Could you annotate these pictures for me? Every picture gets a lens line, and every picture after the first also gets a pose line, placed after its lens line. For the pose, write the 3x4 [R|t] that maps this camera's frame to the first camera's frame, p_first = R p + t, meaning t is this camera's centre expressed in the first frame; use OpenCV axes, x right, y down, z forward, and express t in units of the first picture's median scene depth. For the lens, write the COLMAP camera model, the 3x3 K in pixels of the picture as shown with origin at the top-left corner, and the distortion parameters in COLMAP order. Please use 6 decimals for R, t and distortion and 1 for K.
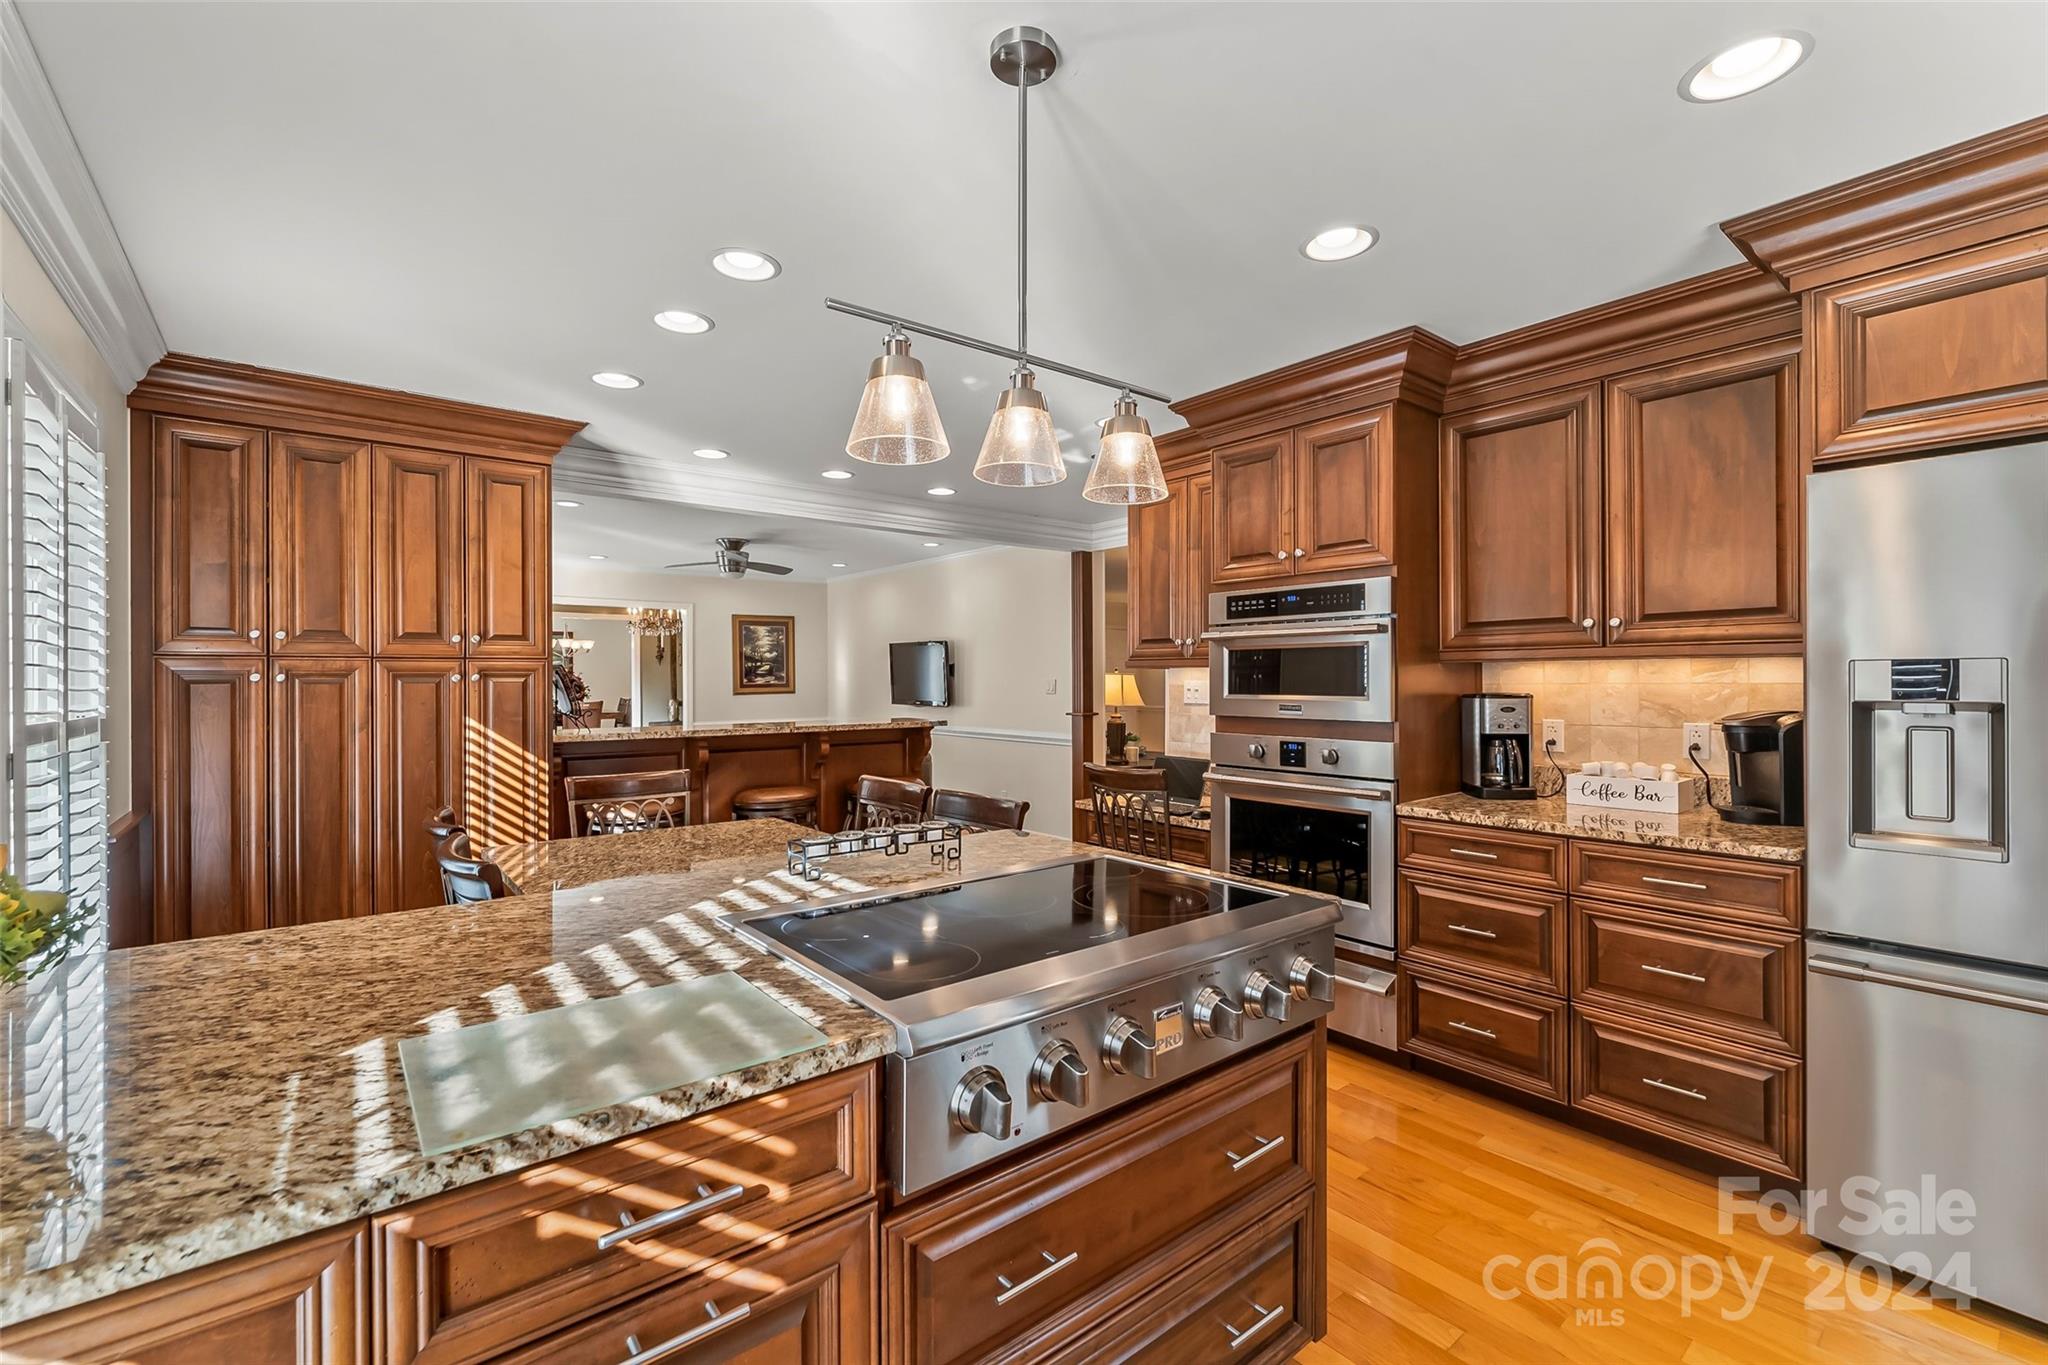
lens RADIAL K [[851.1, 0, 1030.9], [0, 851.1, 698.7], [0, 0, 1]] dist [-0.000239, -0.000133]
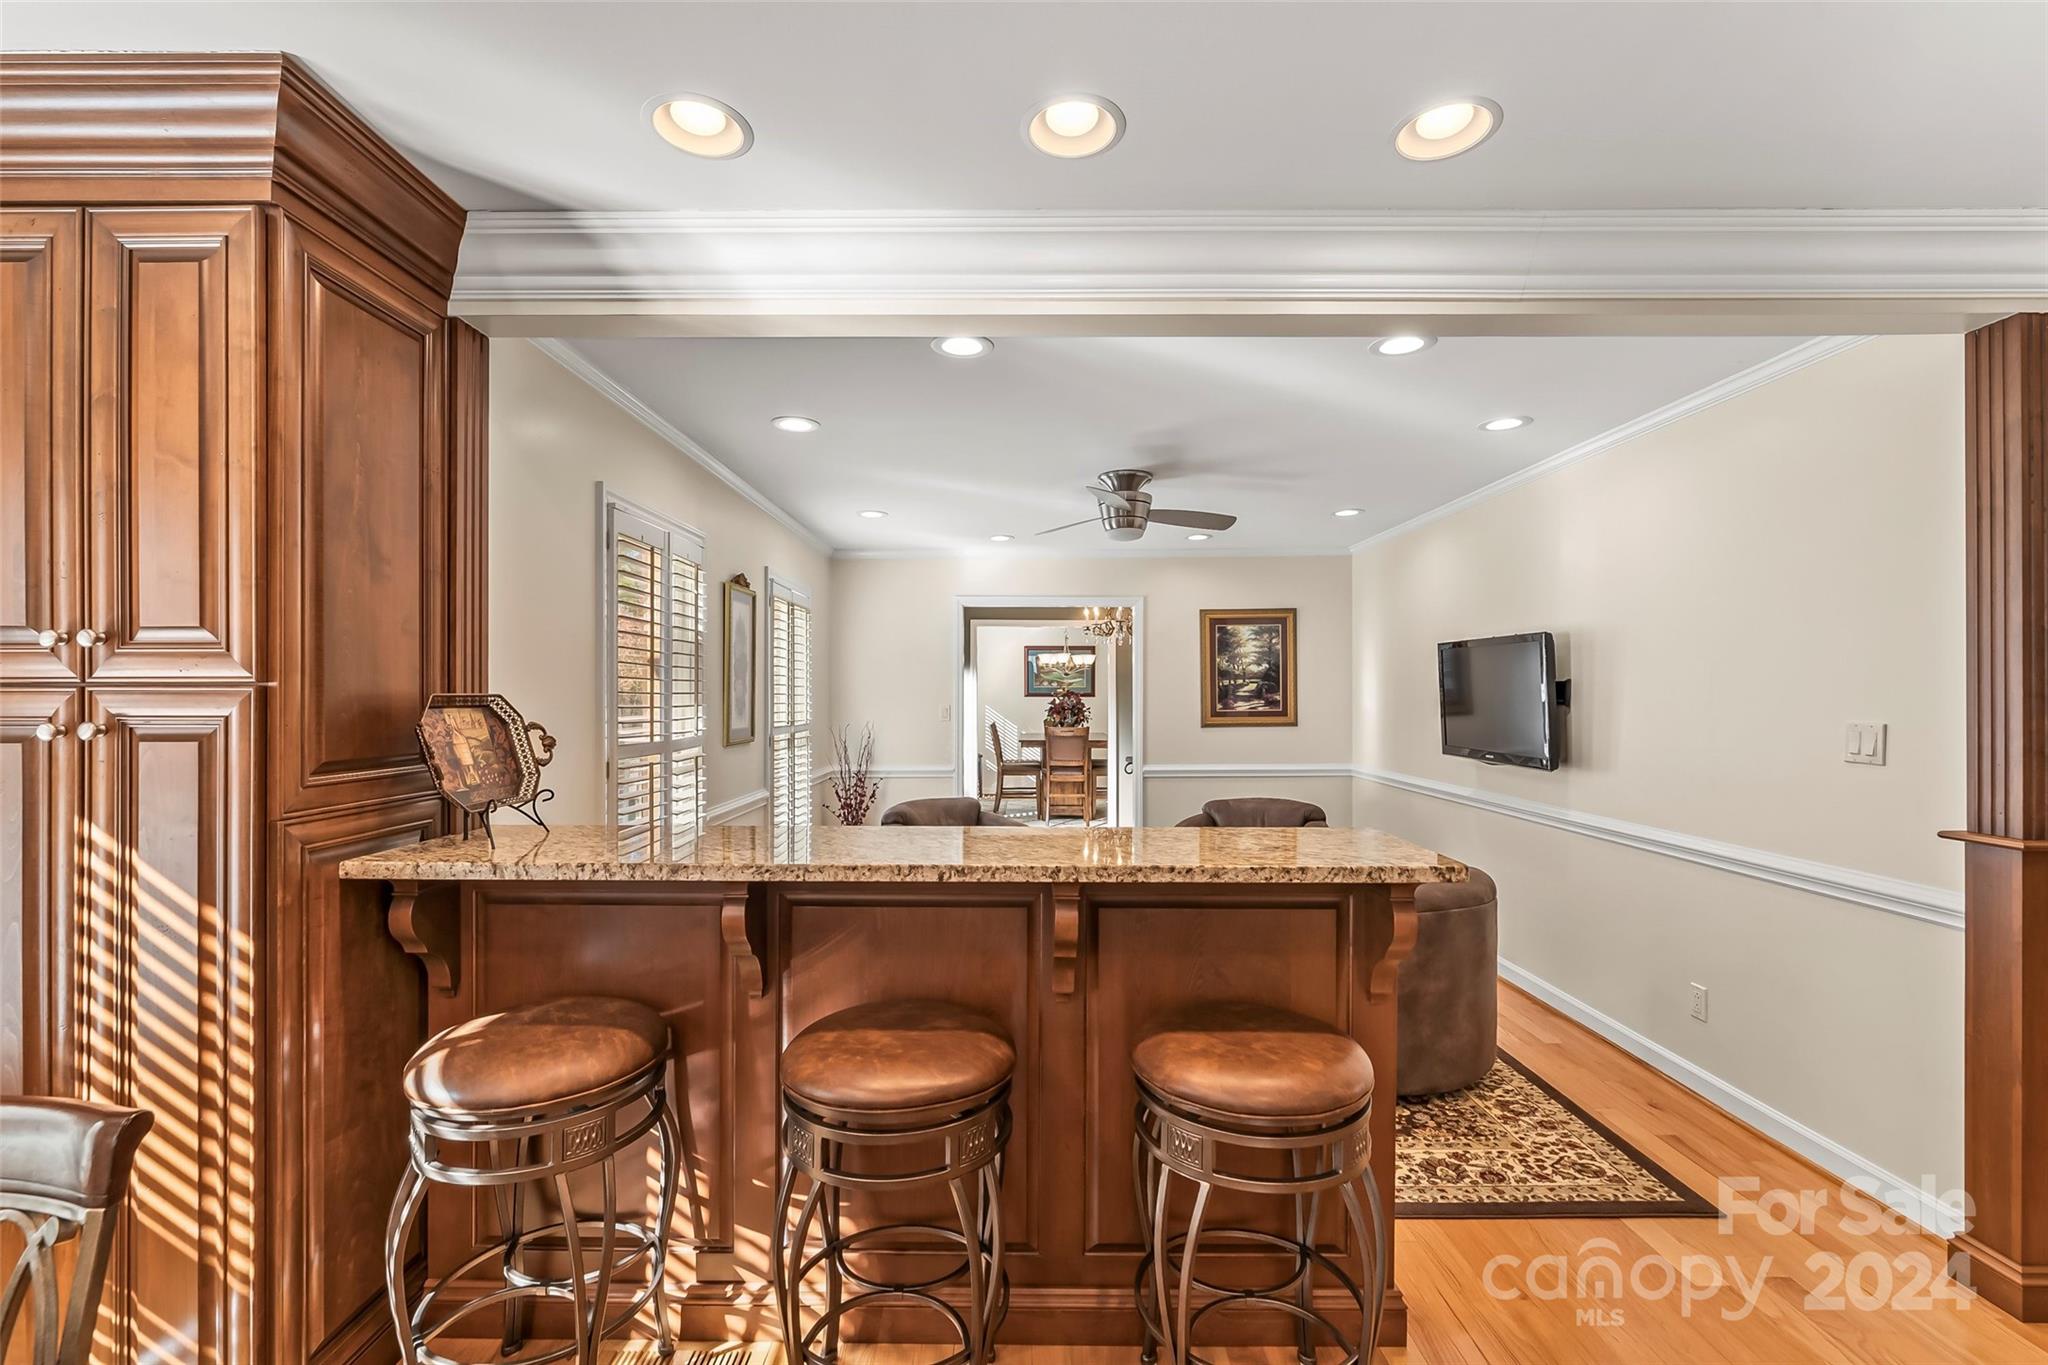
lens RADIAL K [[851.1, 0, 1030.9], [0, 851.1, 698.7], [0, 0, 1]] dist [-0.000239, -0.000133]
pose [[0.764181, 0.005939, -0.644975, -0.011963], [-0.017181, 0.999790, -0.011151, -0.017166], [0.644773, 0.019603, 0.764122, 0.384502]]
